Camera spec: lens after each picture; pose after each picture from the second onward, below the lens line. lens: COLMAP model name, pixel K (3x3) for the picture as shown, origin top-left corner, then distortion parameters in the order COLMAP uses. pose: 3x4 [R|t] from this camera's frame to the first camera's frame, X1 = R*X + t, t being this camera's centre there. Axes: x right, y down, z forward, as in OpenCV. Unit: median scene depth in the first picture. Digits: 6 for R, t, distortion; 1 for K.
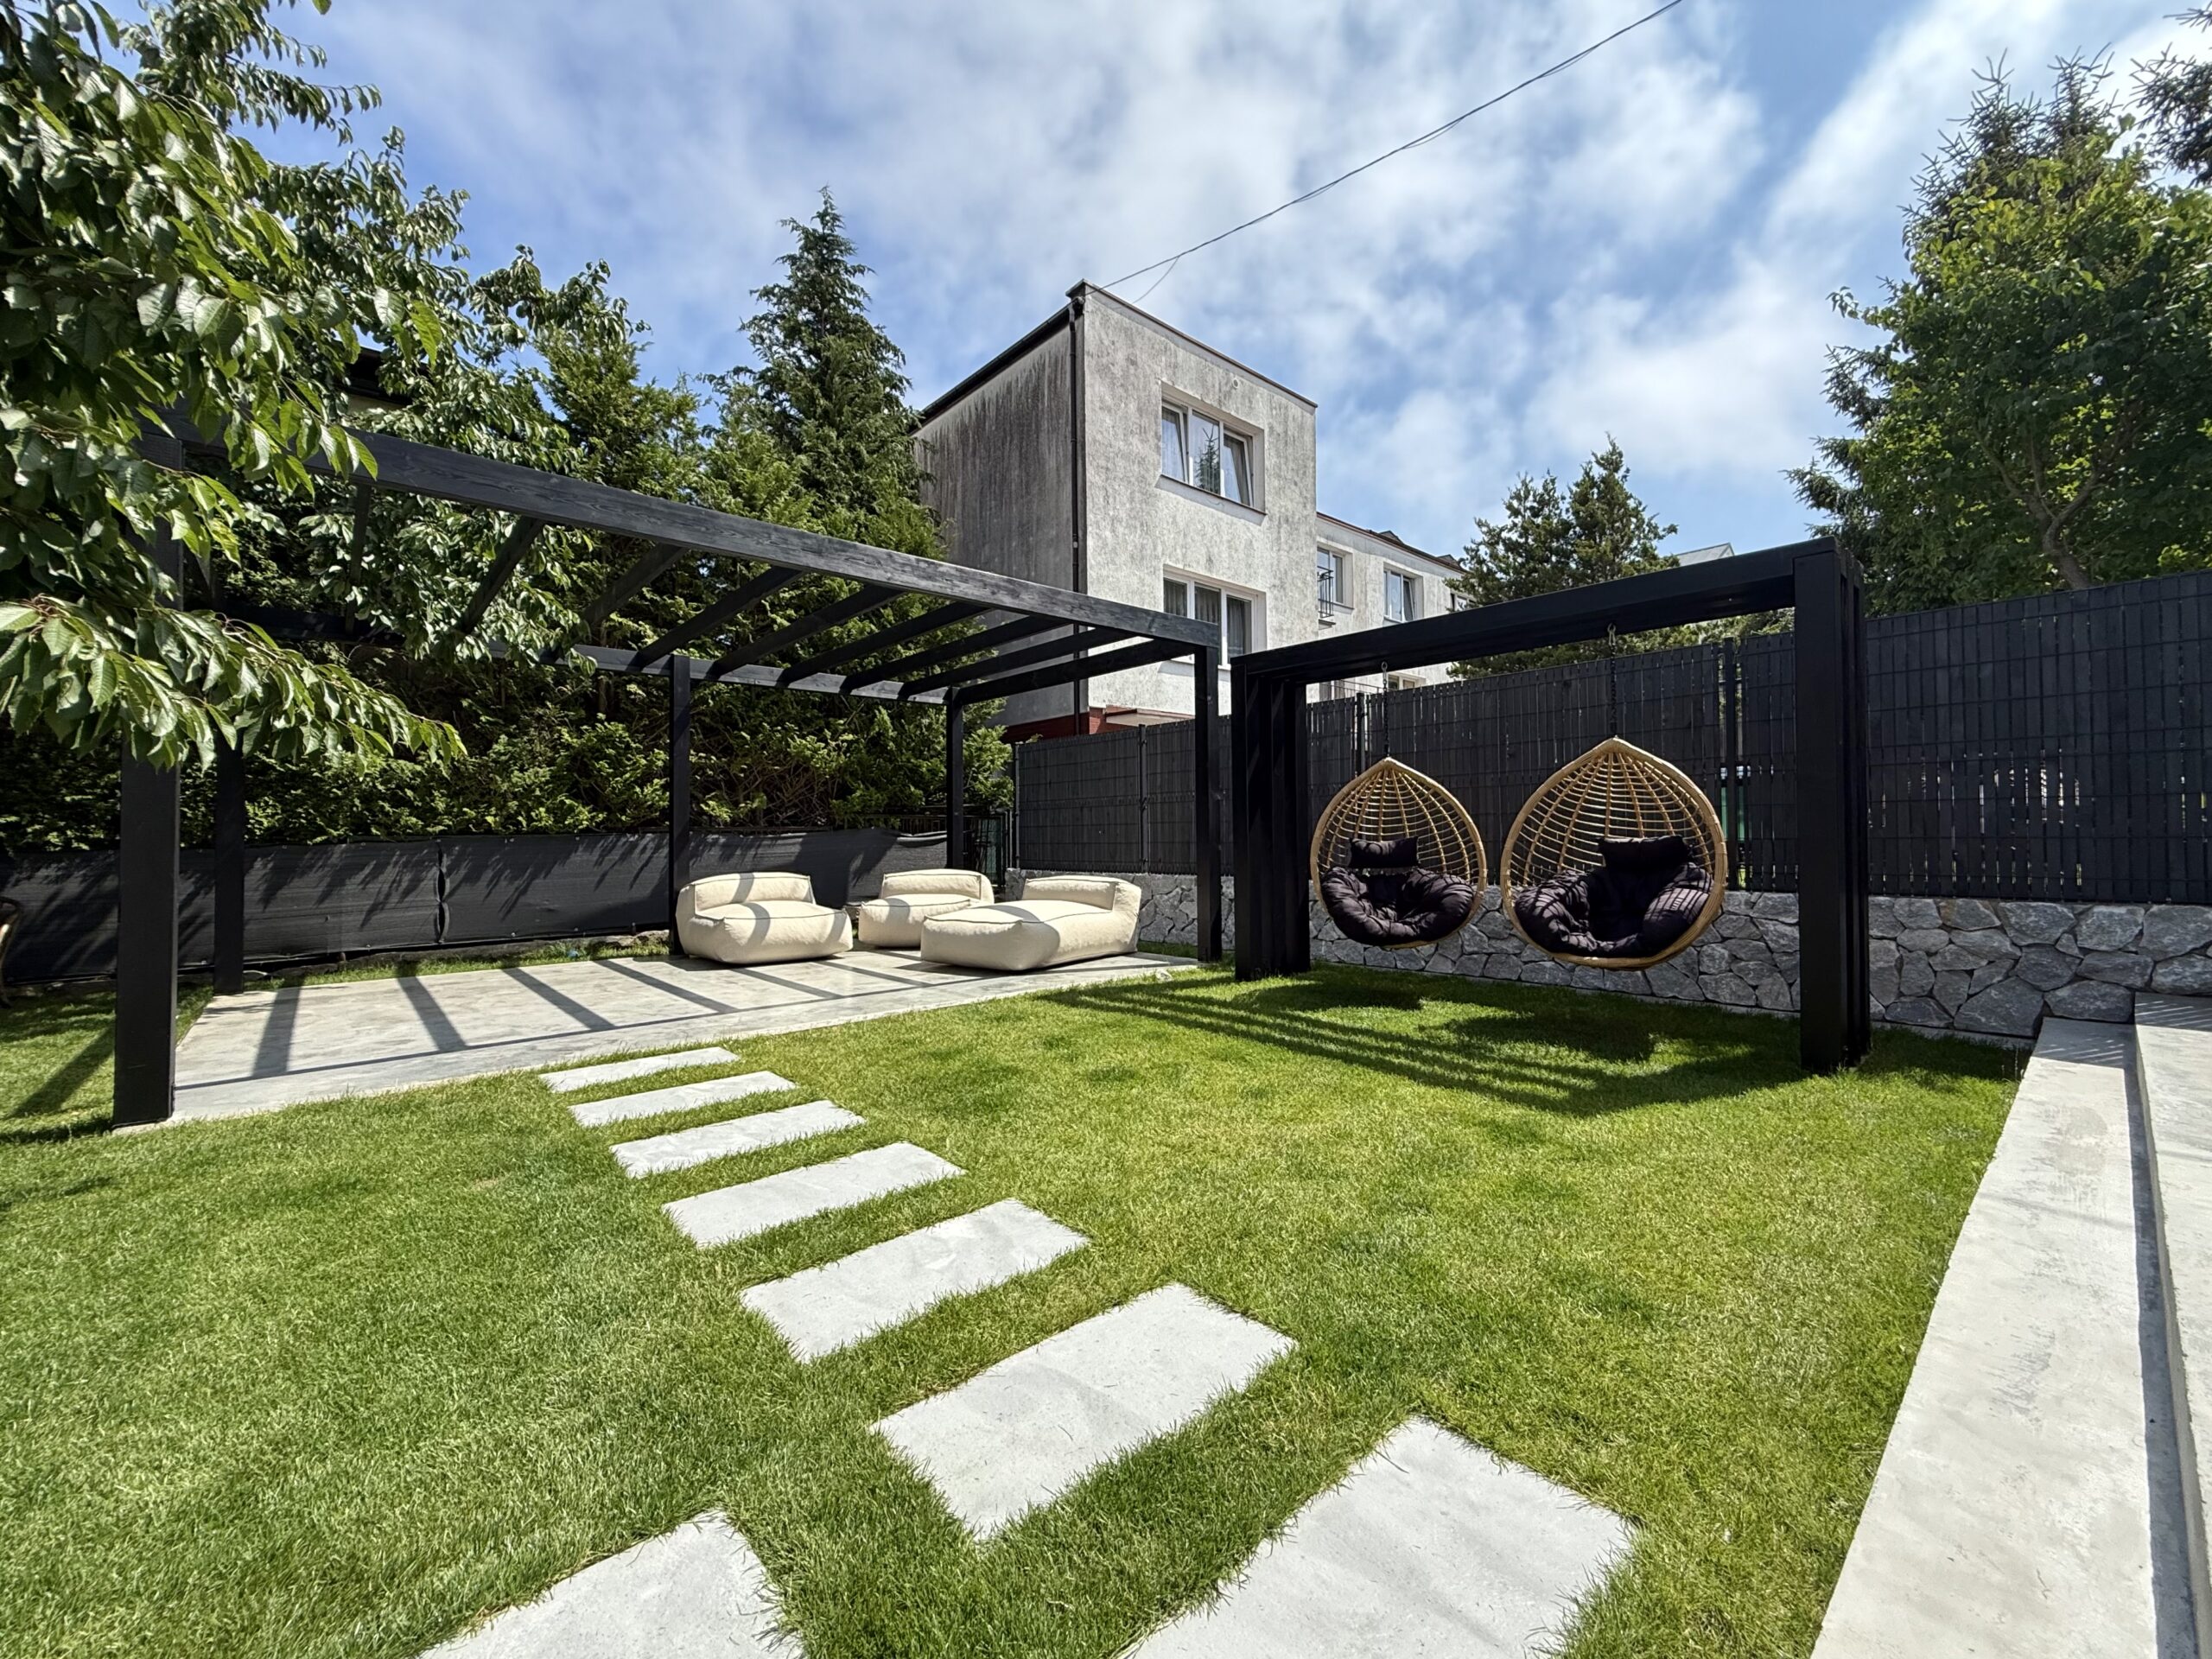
lens RADIAL K [[889.7, 0, 1106.0], [0, 889.7, 829.5], [0, 0, 1]] dist [-0.001108, 0.000101]
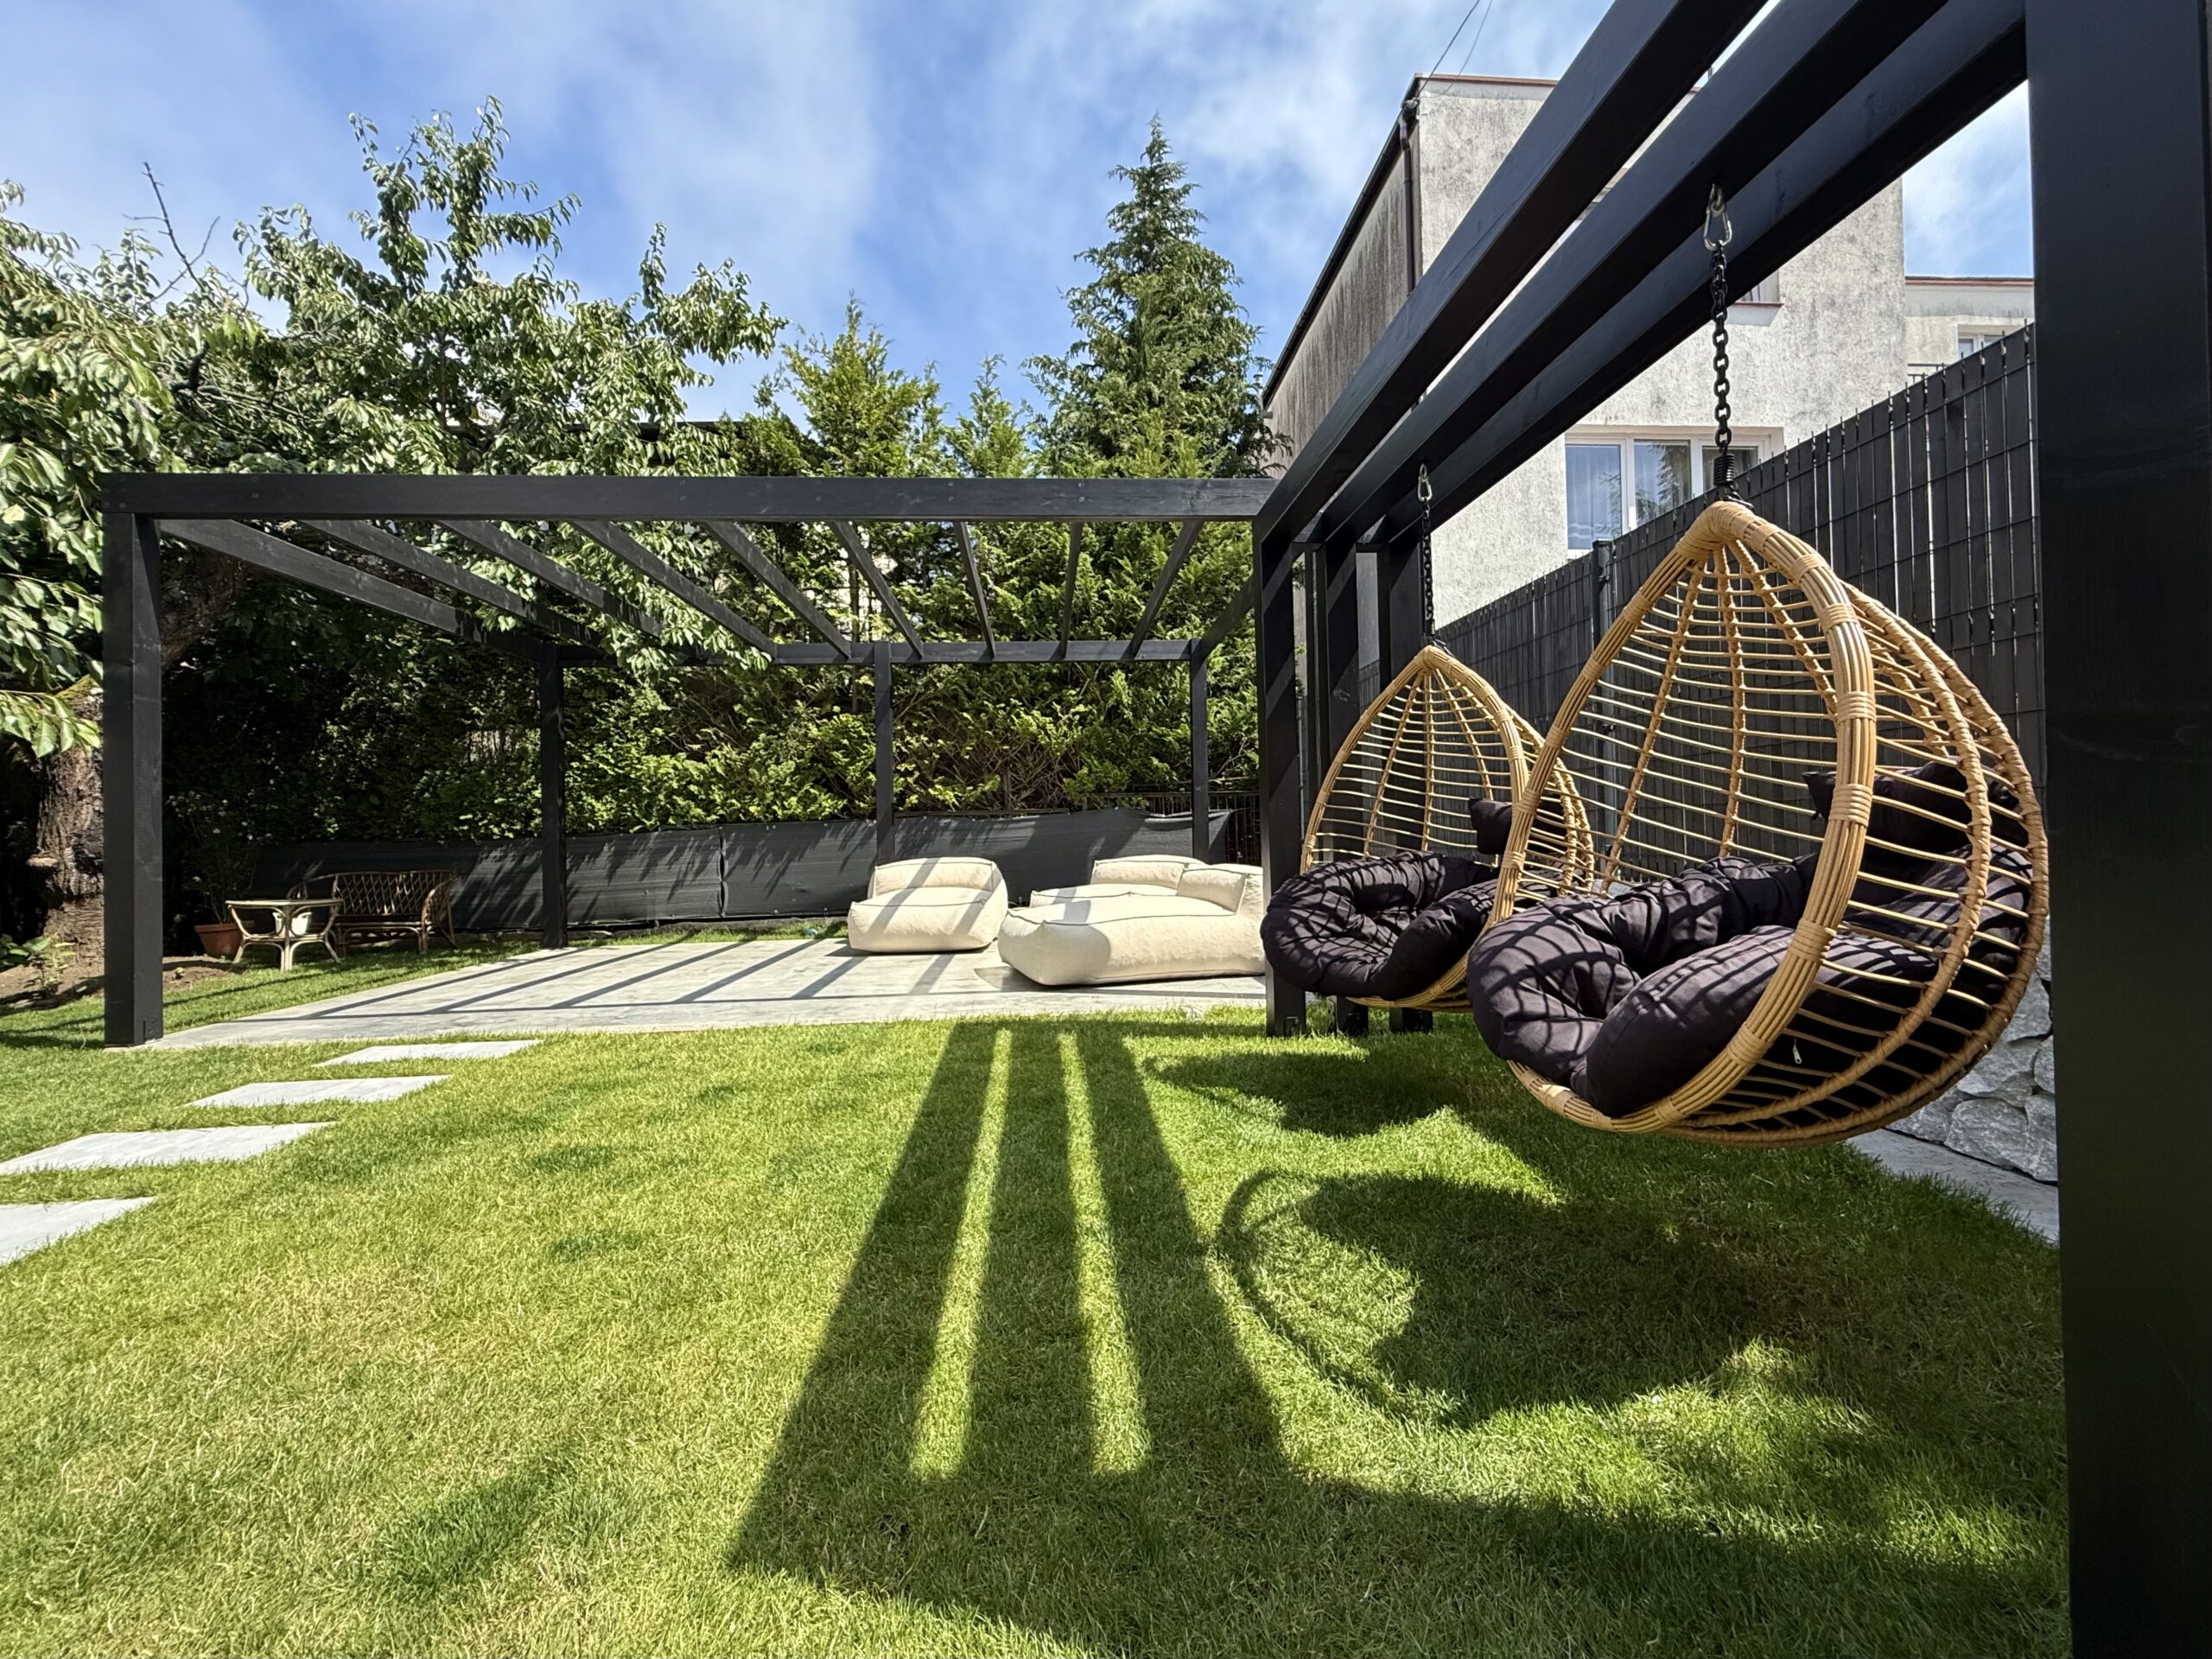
lens RADIAL K [[919.1, 0, 1106.0], [0, 919.1, 829.5], [0, 0, 1]] dist [-0.001148, -0.000181]
pose [[0.798122, -0.010779, -0.602399, 0.356852], [0.021587, 0.999710, 0.010712, 0.011600], [0.602109, -0.021553, 0.798123, 0.324502]]
